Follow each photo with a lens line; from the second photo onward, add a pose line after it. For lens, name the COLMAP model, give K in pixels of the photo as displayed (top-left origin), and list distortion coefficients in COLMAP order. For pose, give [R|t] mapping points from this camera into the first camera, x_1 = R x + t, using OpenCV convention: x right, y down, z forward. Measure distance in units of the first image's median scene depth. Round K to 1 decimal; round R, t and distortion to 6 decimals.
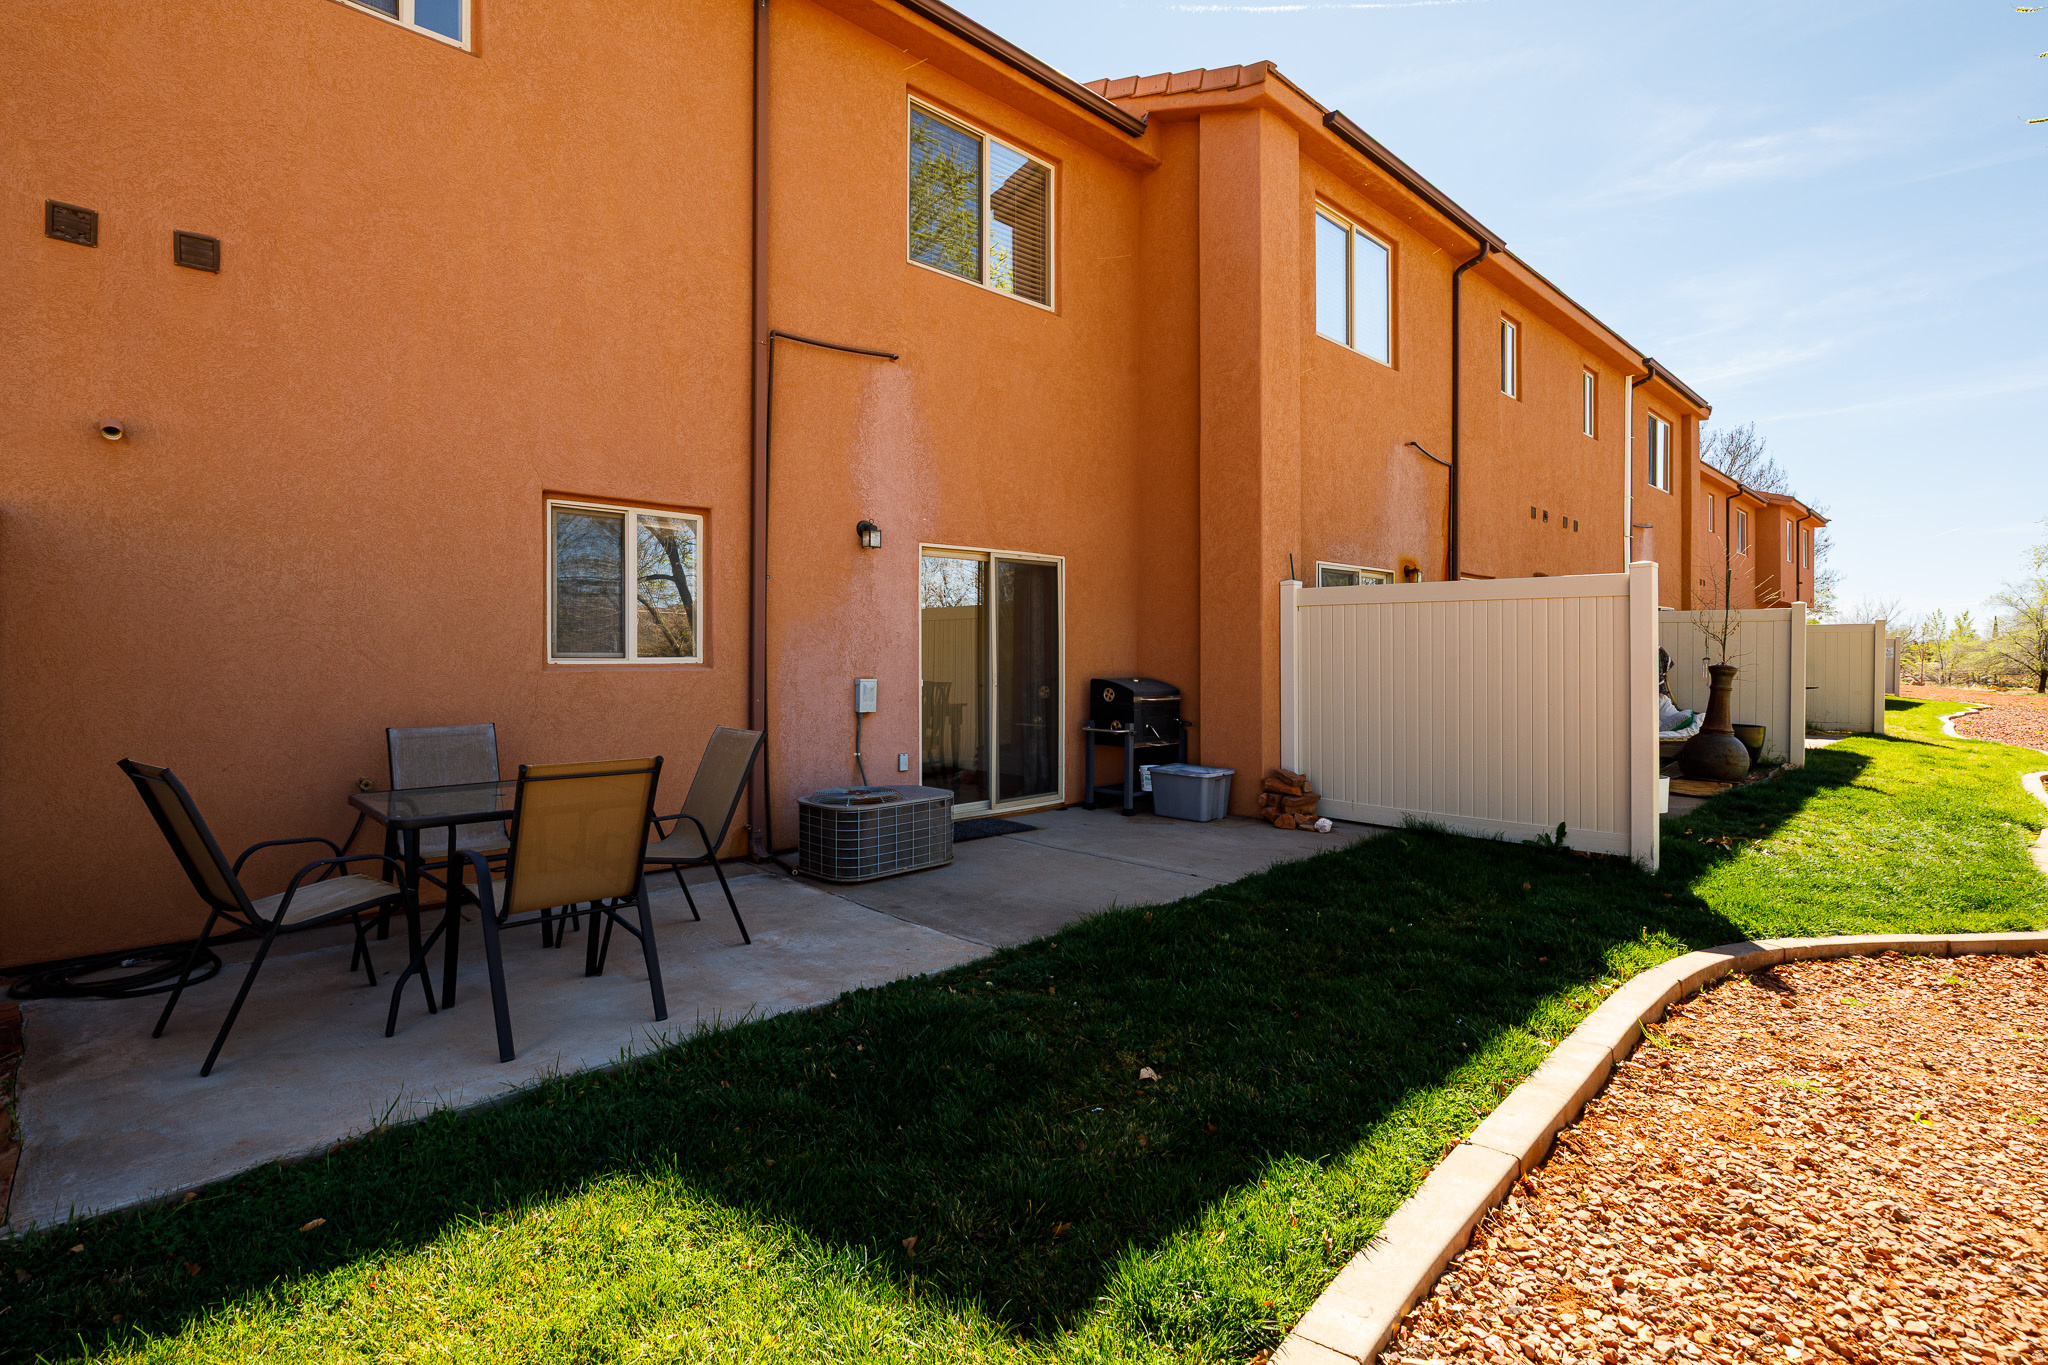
lens RADIAL K [[982.0, 0, 1027.7], [0, 982.0, 652.7], [0, 0, 1]] dist [-0.004526, 0.000251]
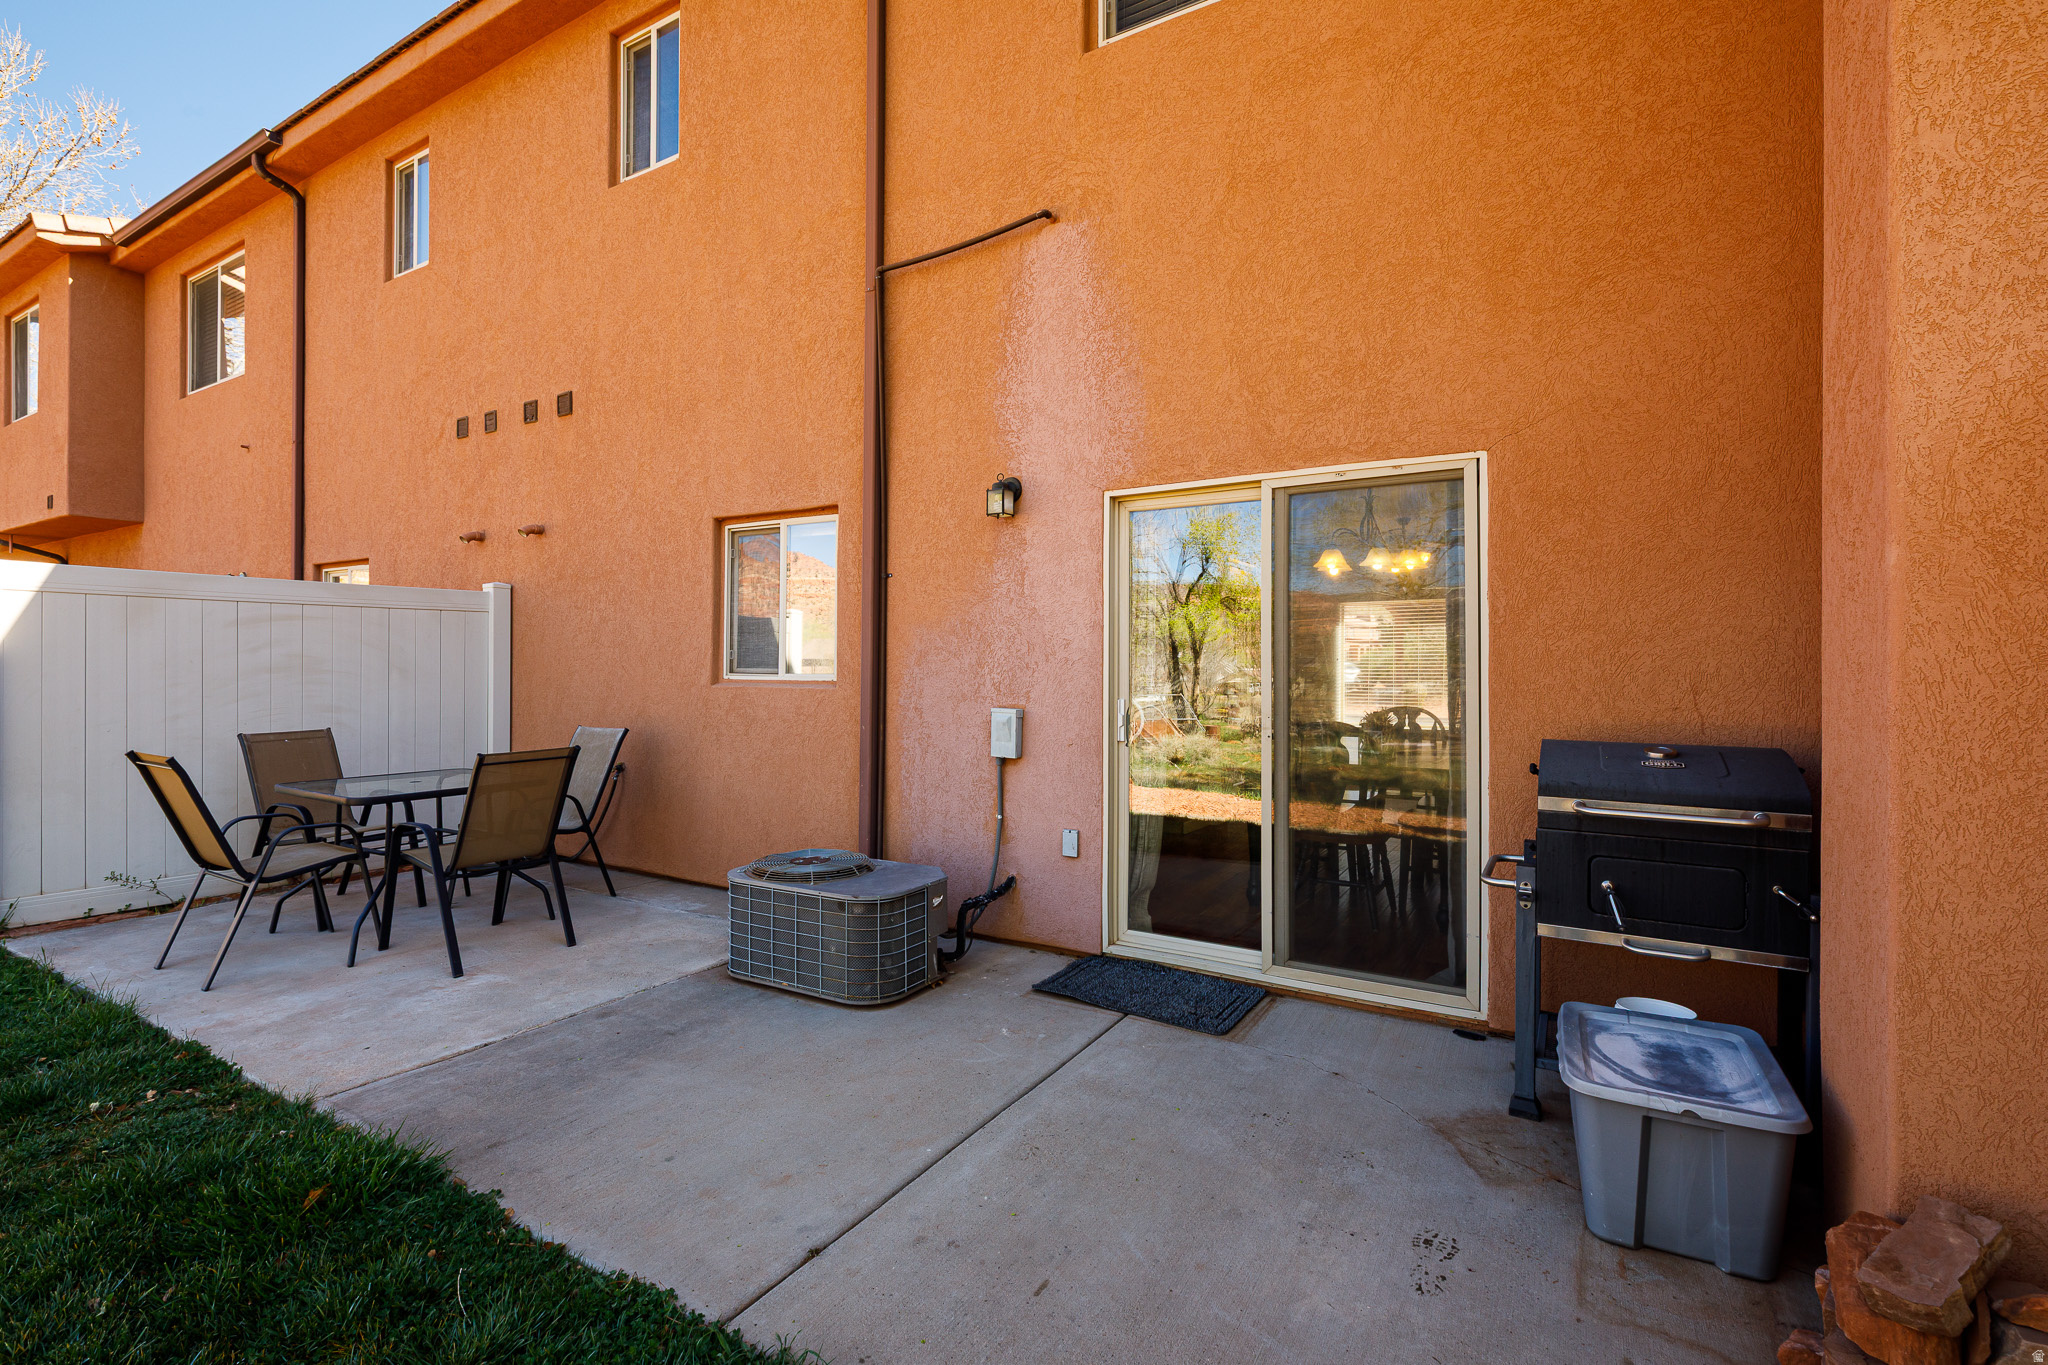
lens RADIAL K [[936.5, 0, 1022.6], [0, 936.5, 664.6], [0, 0, 1]] dist [0.004100, 0.000075]
pose [[0.240910, -0.001169, -0.970547, 0.475917], [-0.004555, 0.999987, -0.002336, -0.002509], [0.970537, 0.004984, 0.240902, 0.863267]]
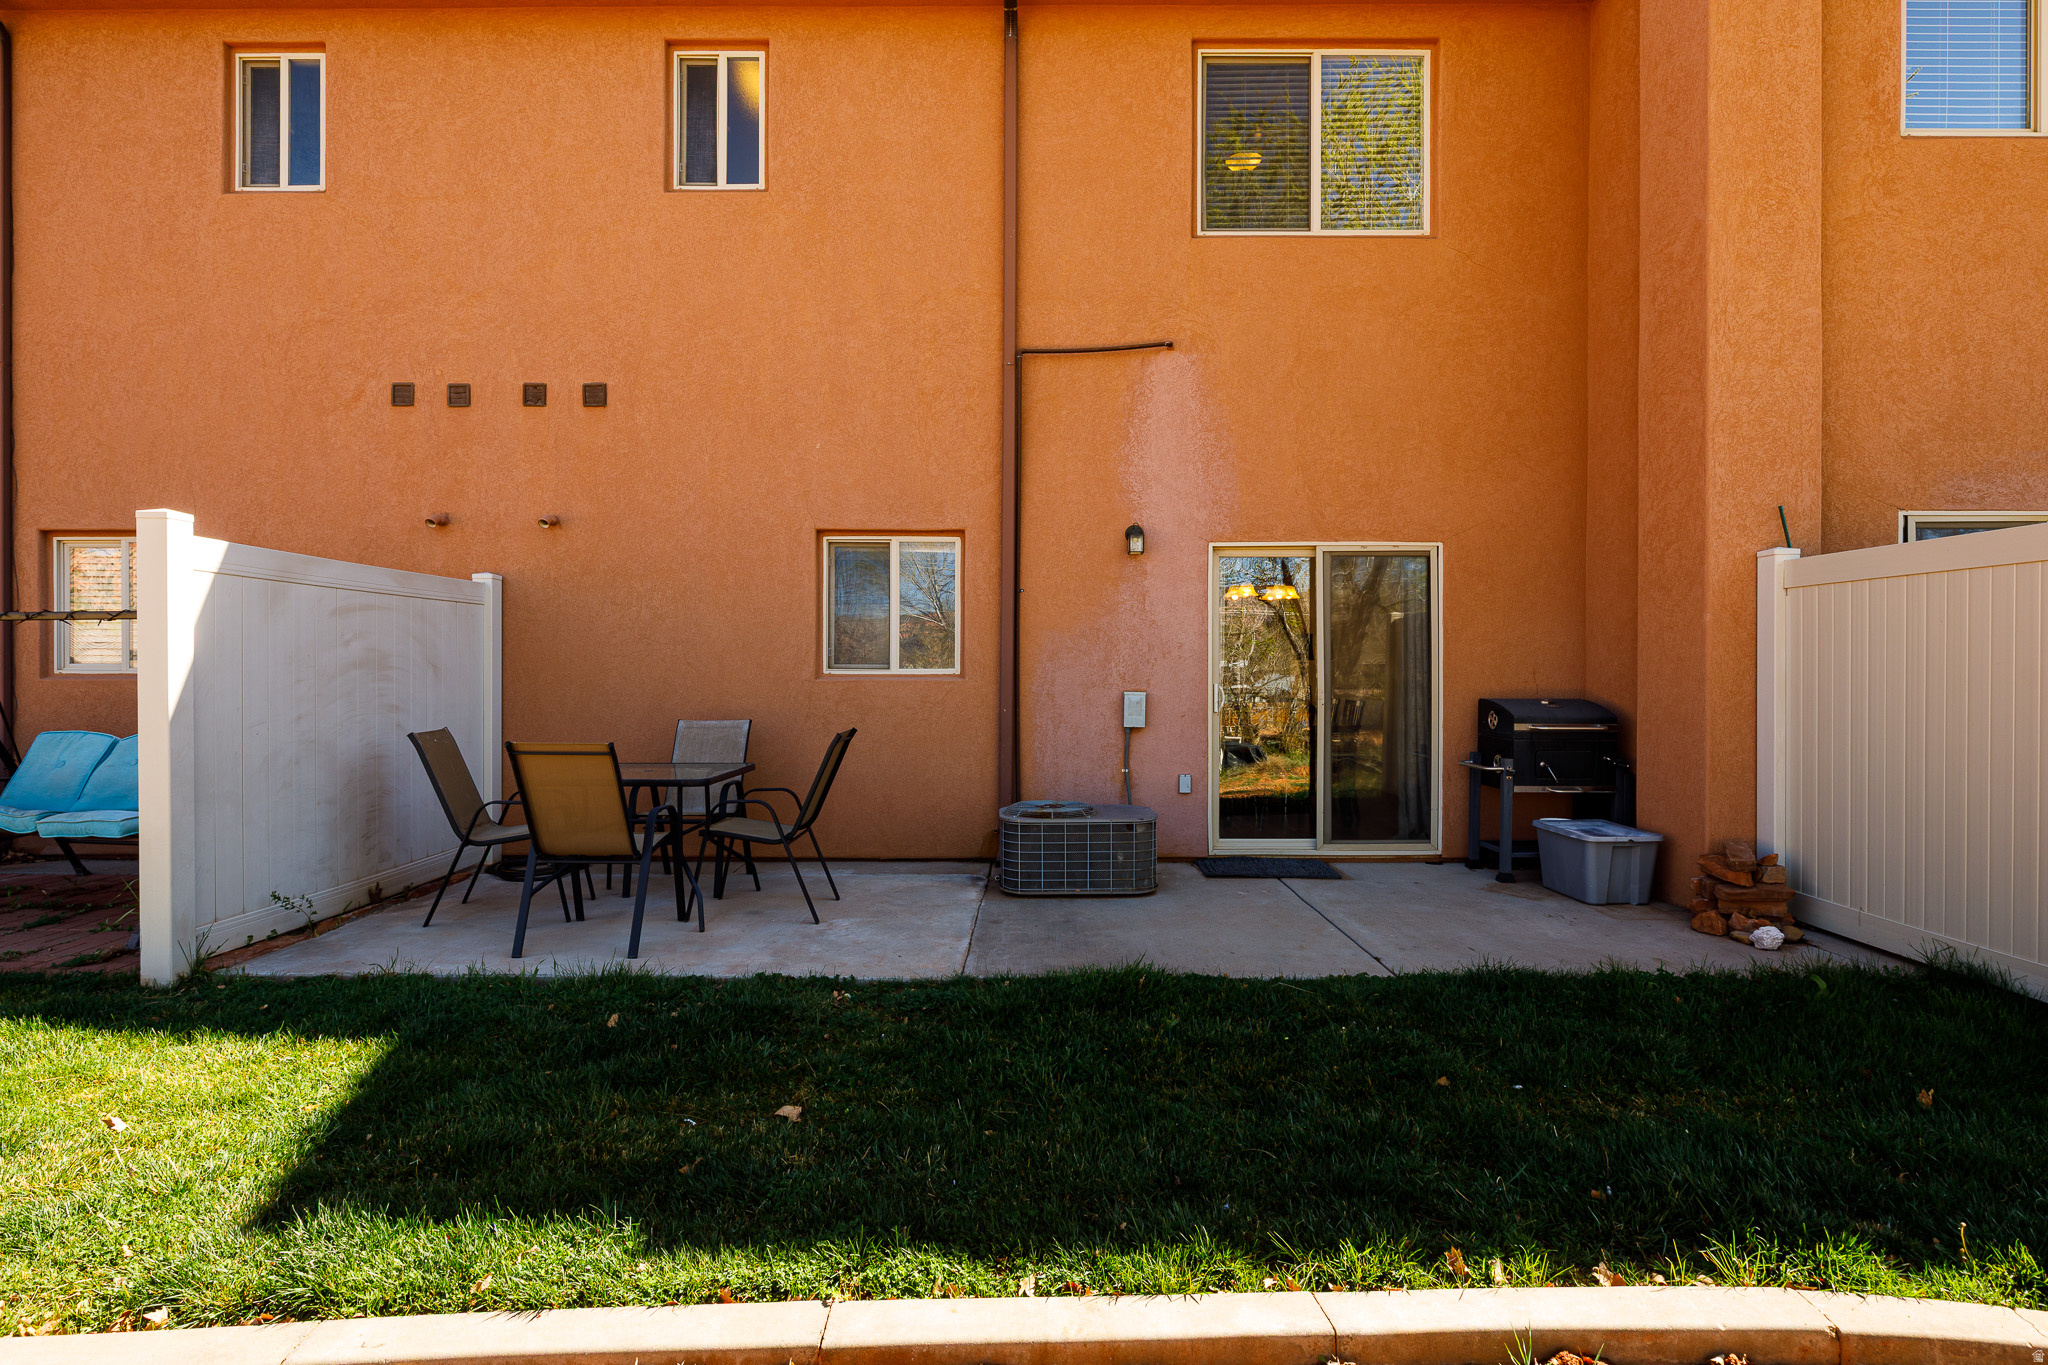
lens RADIAL K [[1009.7, 0, 1024.0], [0, 1009.7, 682.5], [0, 0, 1]] dist [-0.007616, 0.000377]
pose [[0.713034, 0.006435, -0.701099, 0.447934], [-0.000873, 0.999965, 0.008290, 0.009571], [0.701128, -0.005299, 0.713015, 0.232645]]
